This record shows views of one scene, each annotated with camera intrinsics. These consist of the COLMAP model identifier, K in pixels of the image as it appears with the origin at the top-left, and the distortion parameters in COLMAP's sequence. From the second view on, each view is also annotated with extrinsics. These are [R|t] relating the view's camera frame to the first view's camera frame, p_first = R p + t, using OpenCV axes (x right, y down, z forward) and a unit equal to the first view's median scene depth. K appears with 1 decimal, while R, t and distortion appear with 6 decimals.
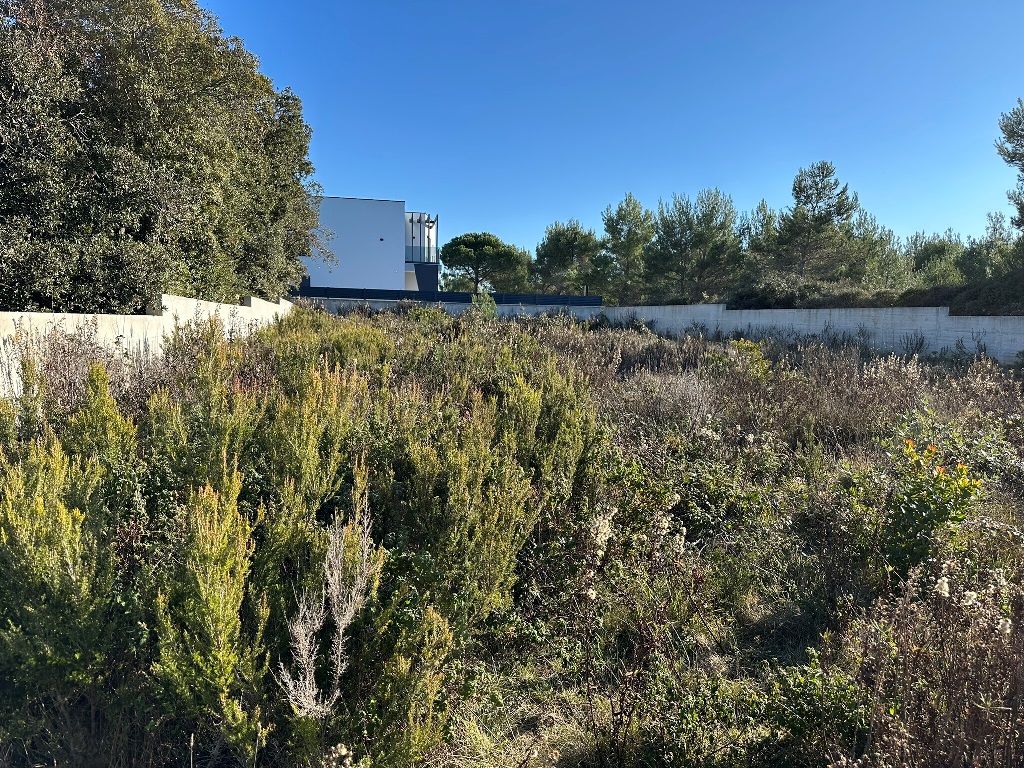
lens RADIAL K [[721.1, 0, 521.0], [0, 721.1, 379.9], [0, 0, 1]] dist [0.035026, -0.052301]
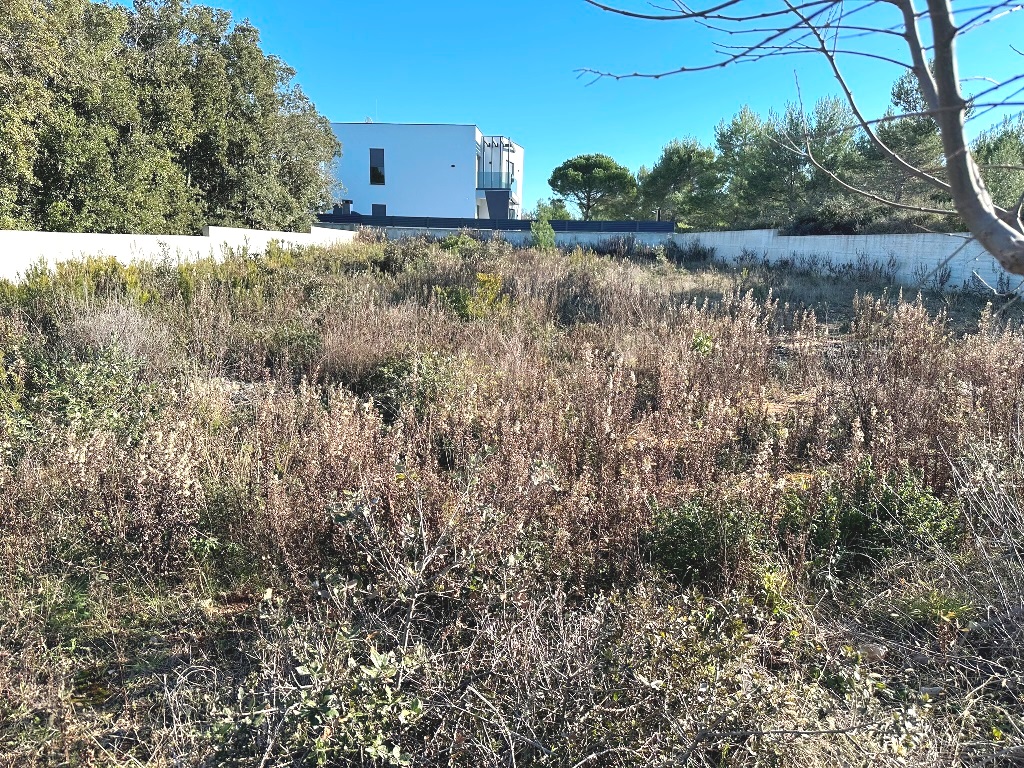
lens RADIAL K [[716.0, 0, 515.1], [0, 716.0, 391.0], [0, 0, 1]] dist [0.038007, -0.048131]
pose [[0.967661, 0.050406, -0.247166, 1.575433], [-0.020926, 0.992495, 0.120480, -0.038032], [0.251384, -0.111412, 0.961454, 0.133934]]
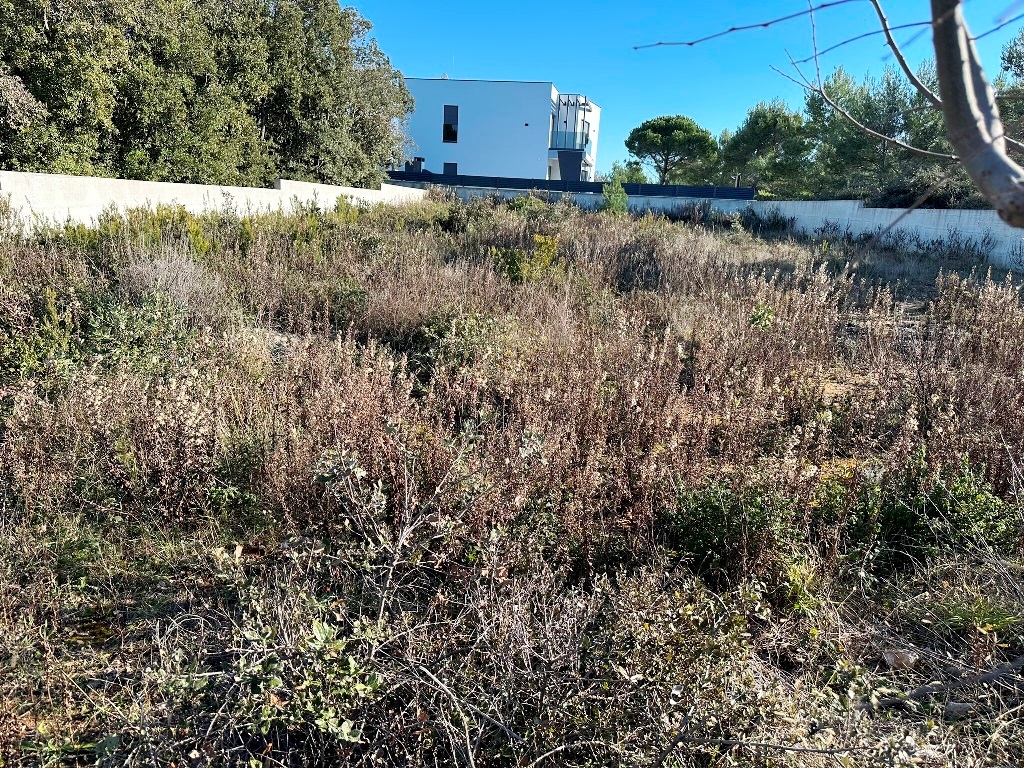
lens RADIAL K [[716.0, 0, 515.3], [0, 716.0, 391.5], [0, 0, 1]] dist [0.038007, -0.048131]
pose [[0.937353, 0.115255, -0.328765, 1.613541], [-0.060164, 0.983065, 0.173098, -0.035283], [0.343148, -0.142474, 0.928413, 0.184218]]
